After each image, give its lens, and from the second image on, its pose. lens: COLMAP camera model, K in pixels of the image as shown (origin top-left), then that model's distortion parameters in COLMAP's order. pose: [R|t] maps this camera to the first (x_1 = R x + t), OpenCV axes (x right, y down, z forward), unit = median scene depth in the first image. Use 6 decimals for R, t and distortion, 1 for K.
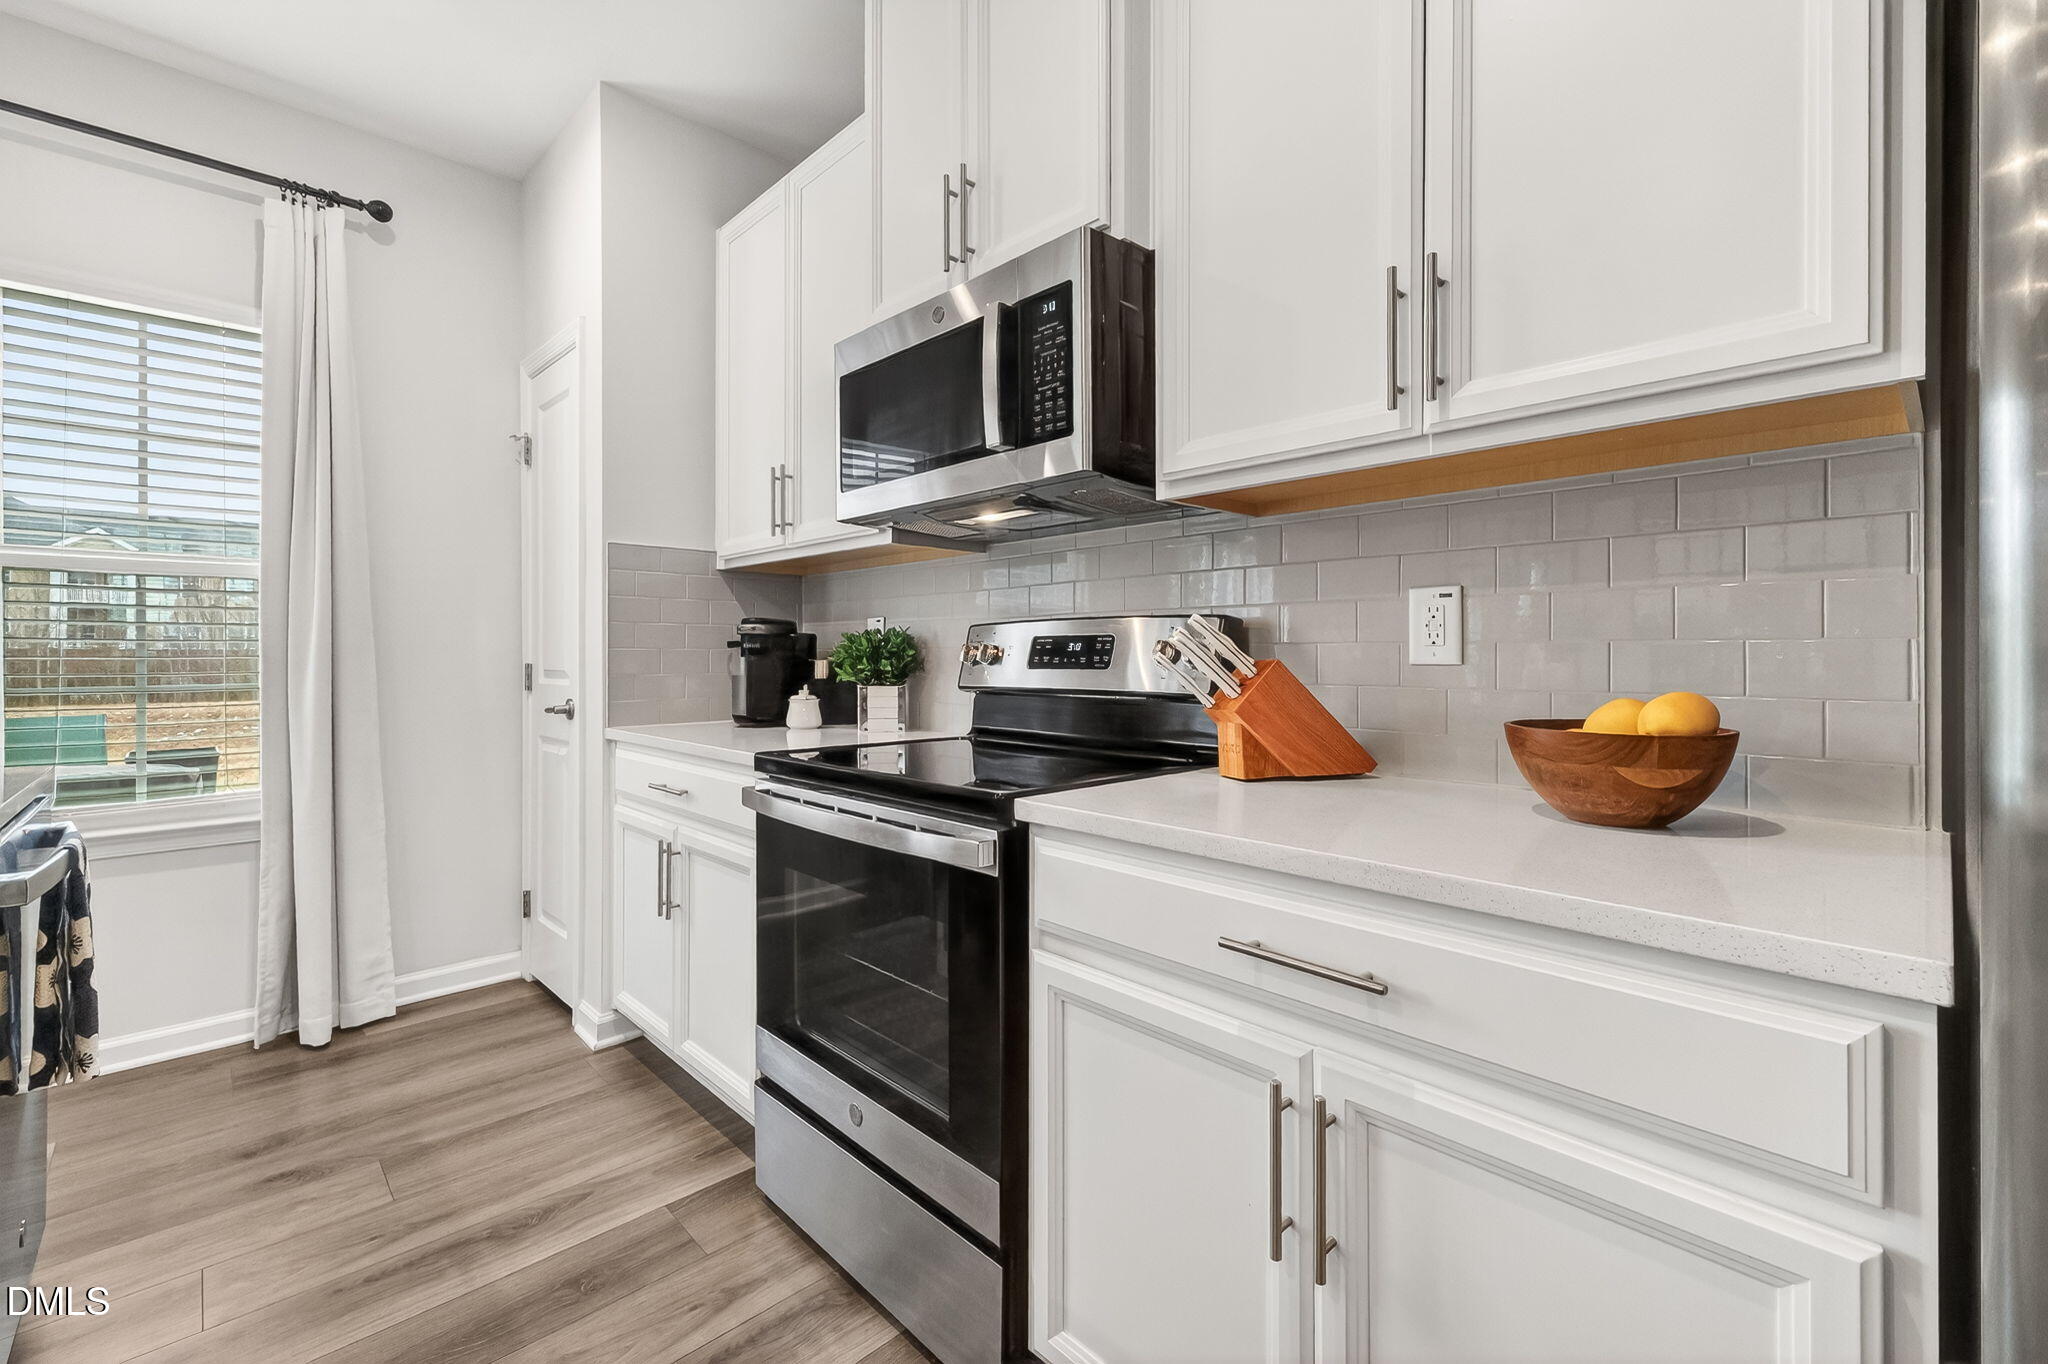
lens RADIAL K [[890.0, 0, 1025.3], [0, 890.0, 652.4], [0, 0, 1]] dist [0.002768, -0.003145]
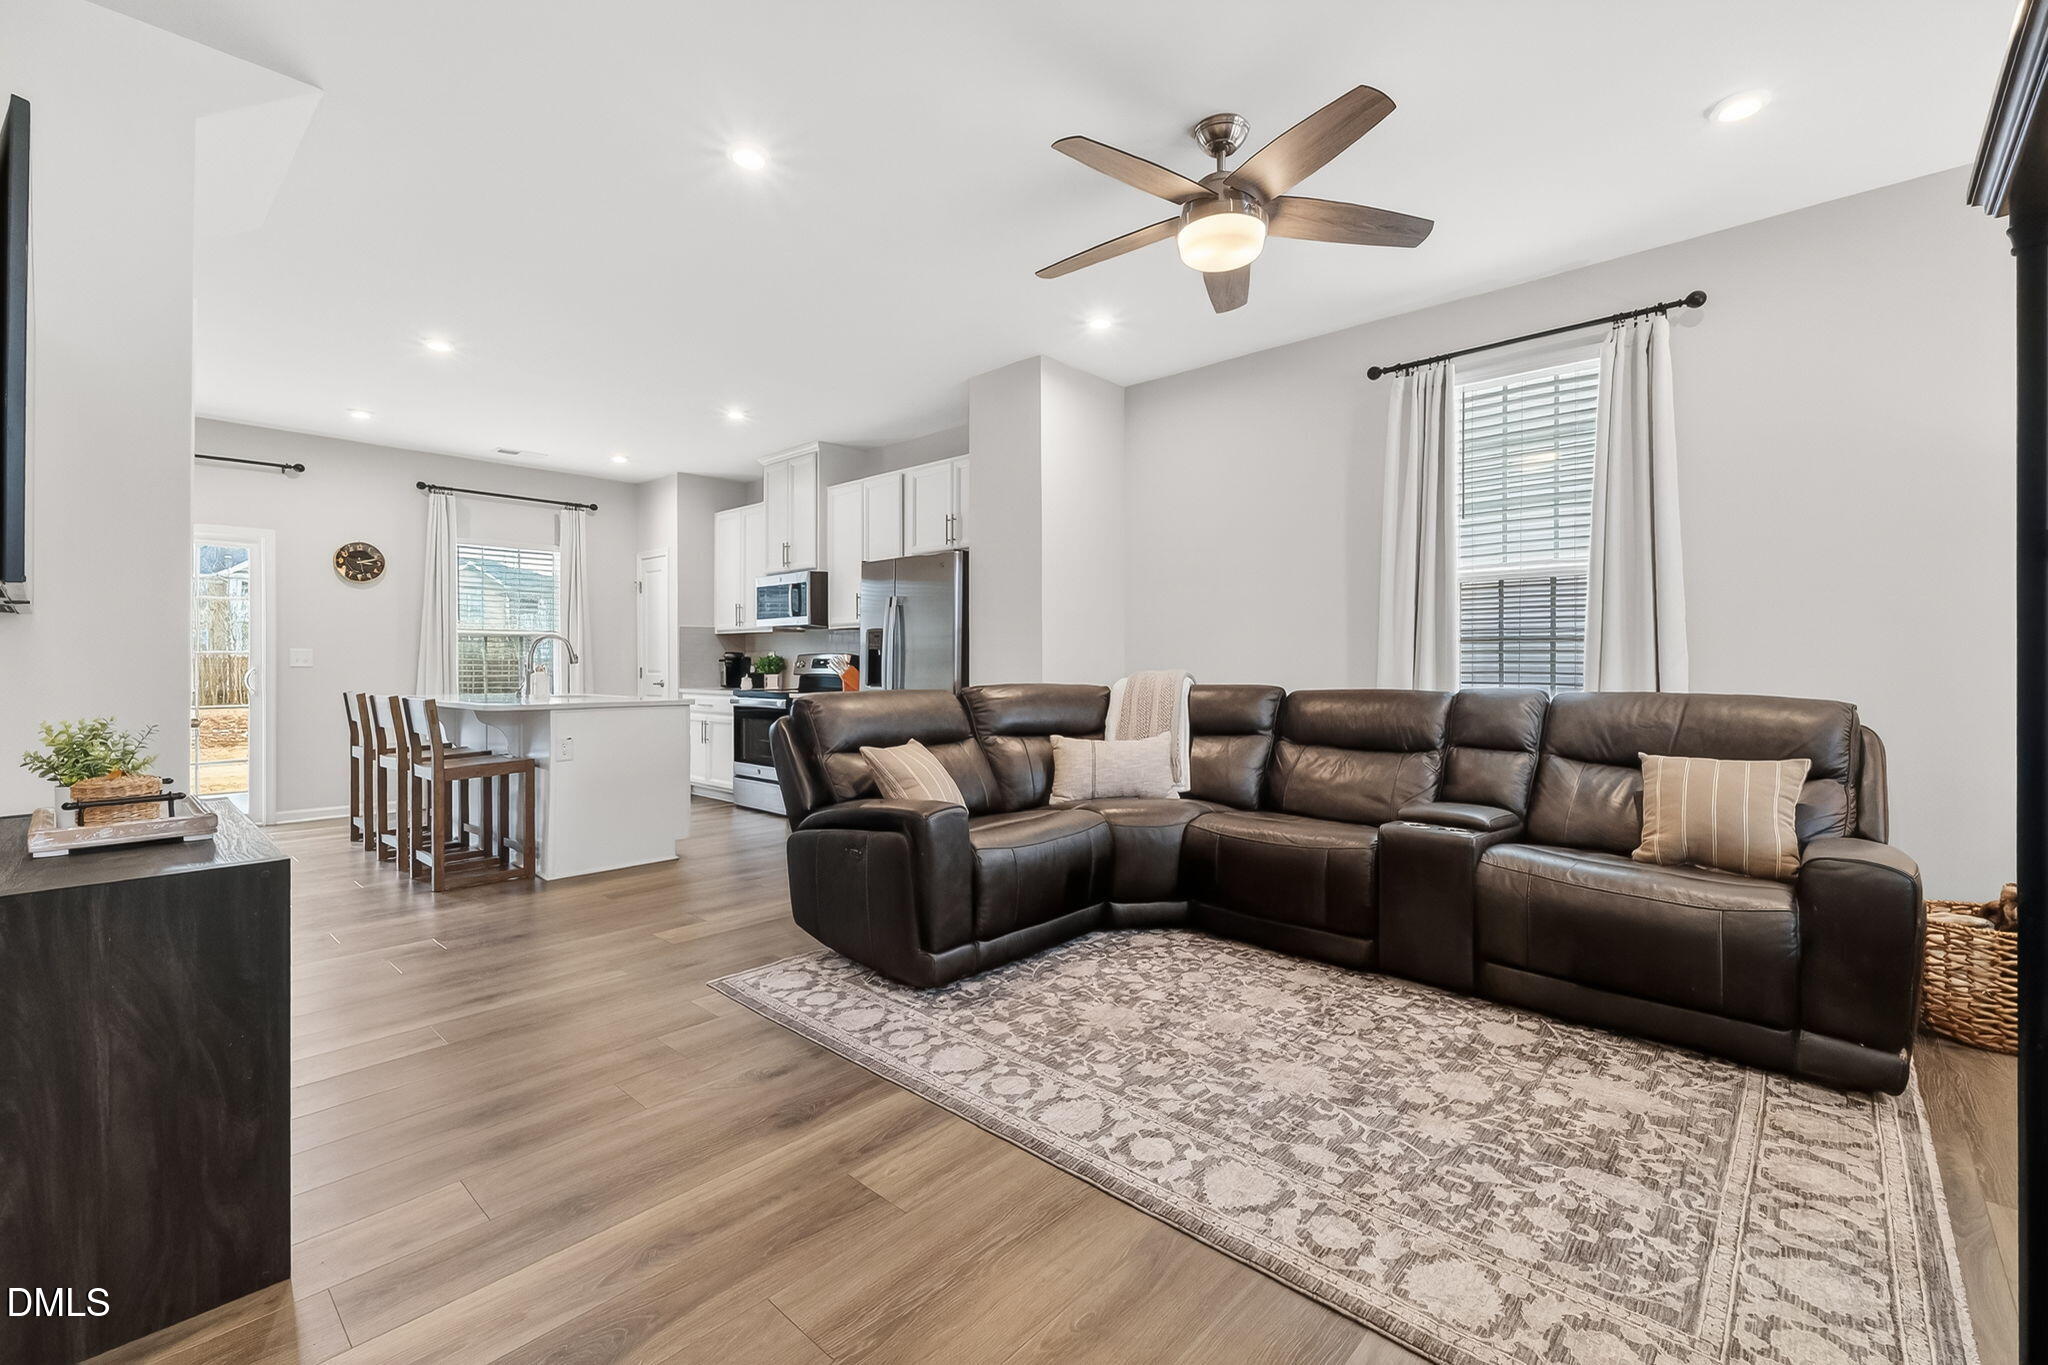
lens RADIAL K [[890.0, 0, 1025.3], [0, 890.0, 652.9], [0, 0, 1]] dist [0.002768, -0.003145]
pose [[0.998188, -0.001743, 0.060149, 0.545479], [0.002427, 0.999933, -0.011296, 0.000817], [-0.060125, 0.011422, 0.998126, -2.195962]]
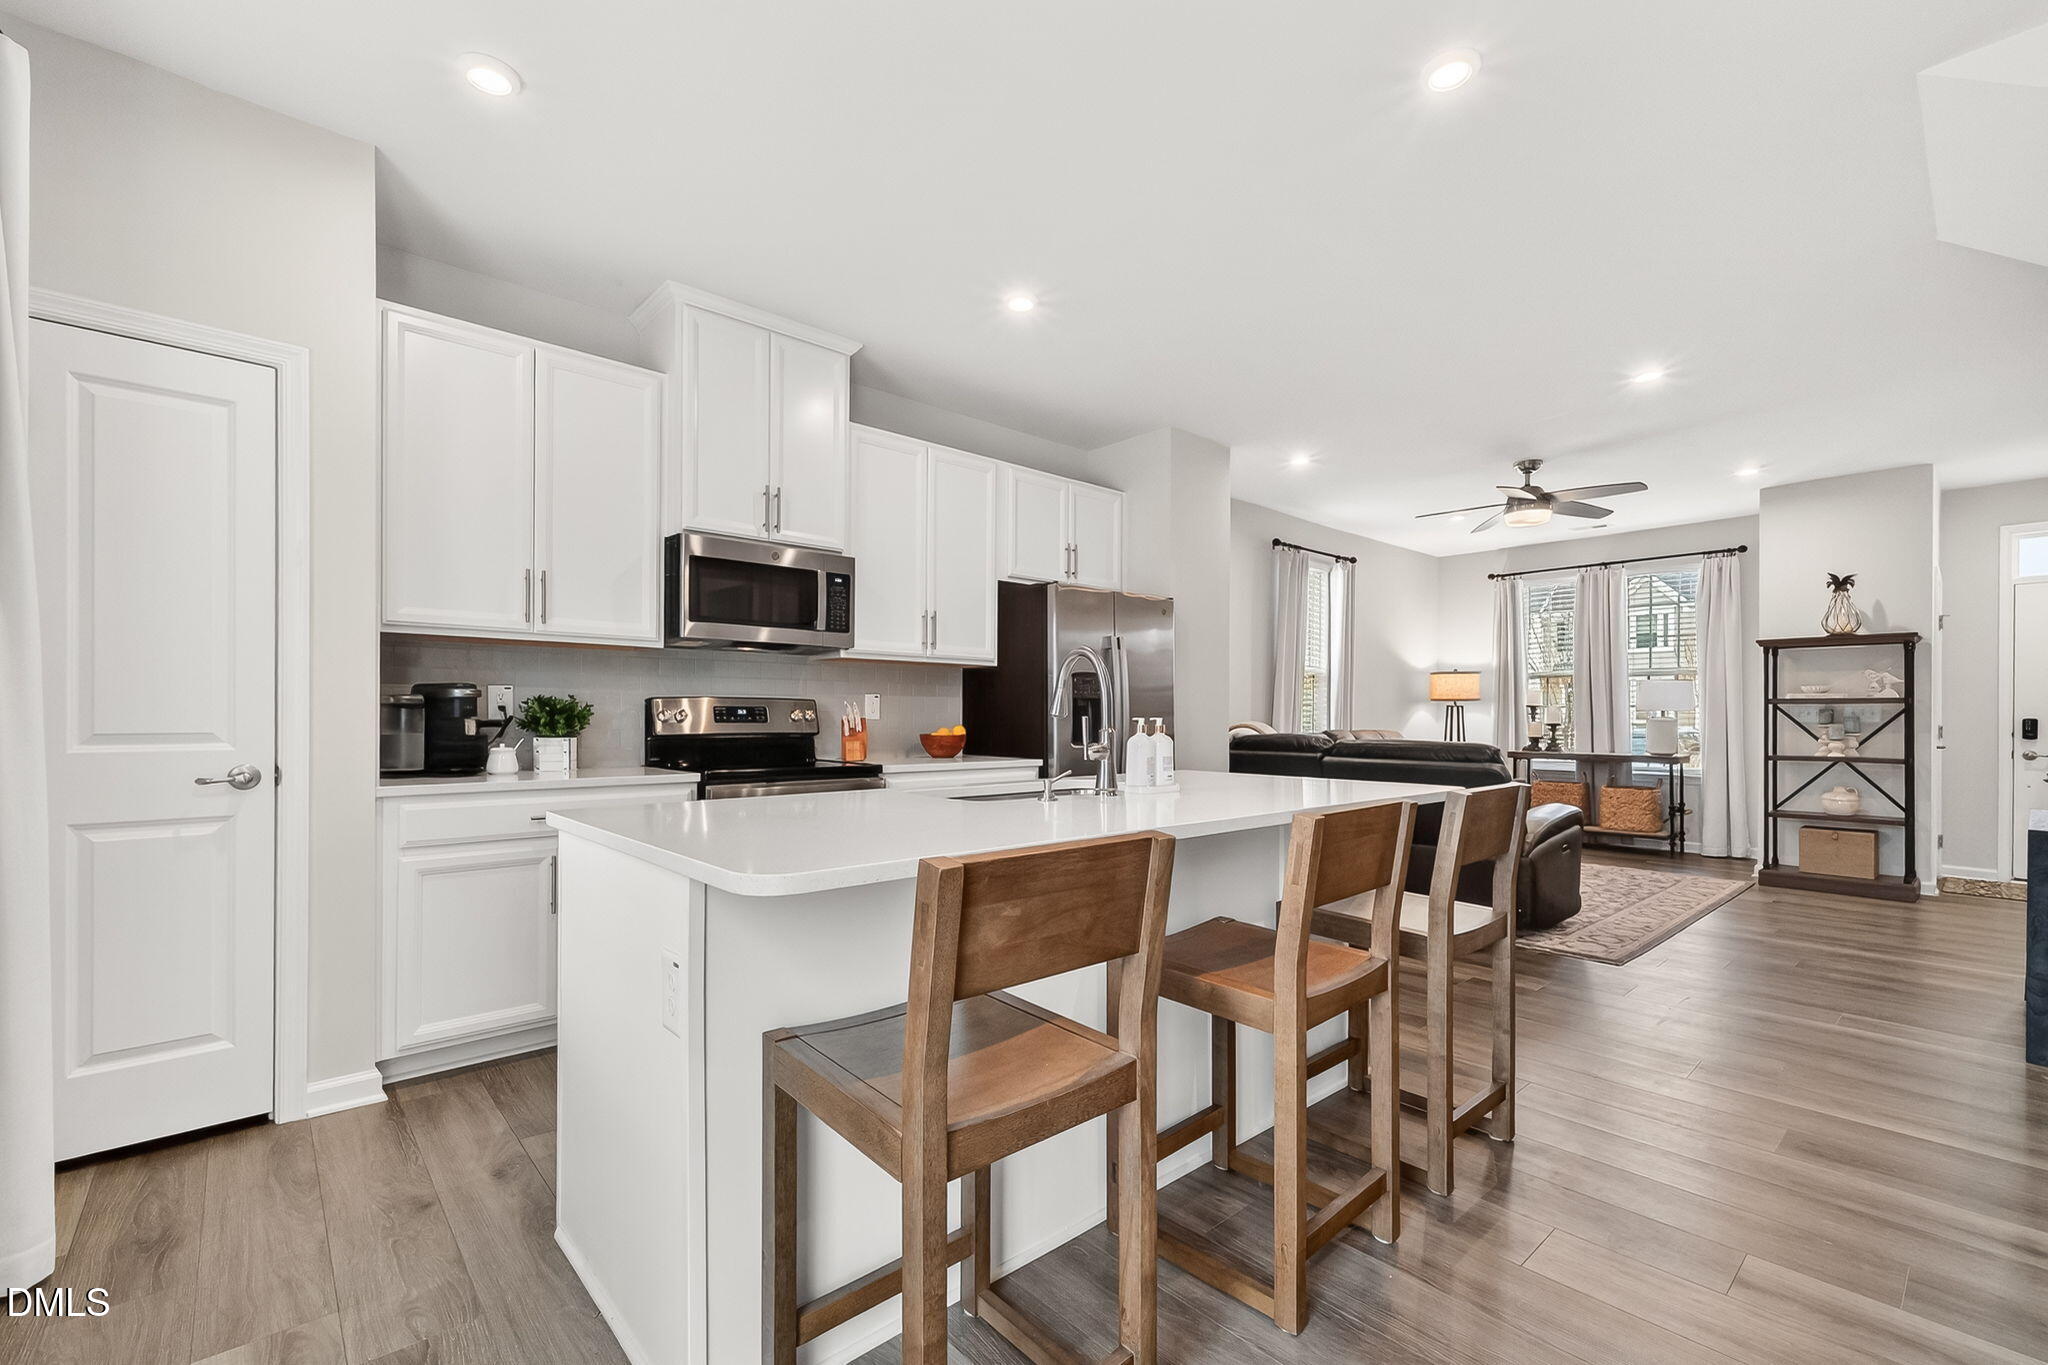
lens RADIAL K [[864.5, 0, 1024.0], [0, 864.5, 682.5], [0, 0, 1]] dist [0.002082, -0.000144]
pose [[0.050435, 0.039634, 0.997941, -1.481976], [0.000577, 0.999211, -0.039713, 0.004138], [-0.998727, 0.002579, 0.050372, 0.207419]]
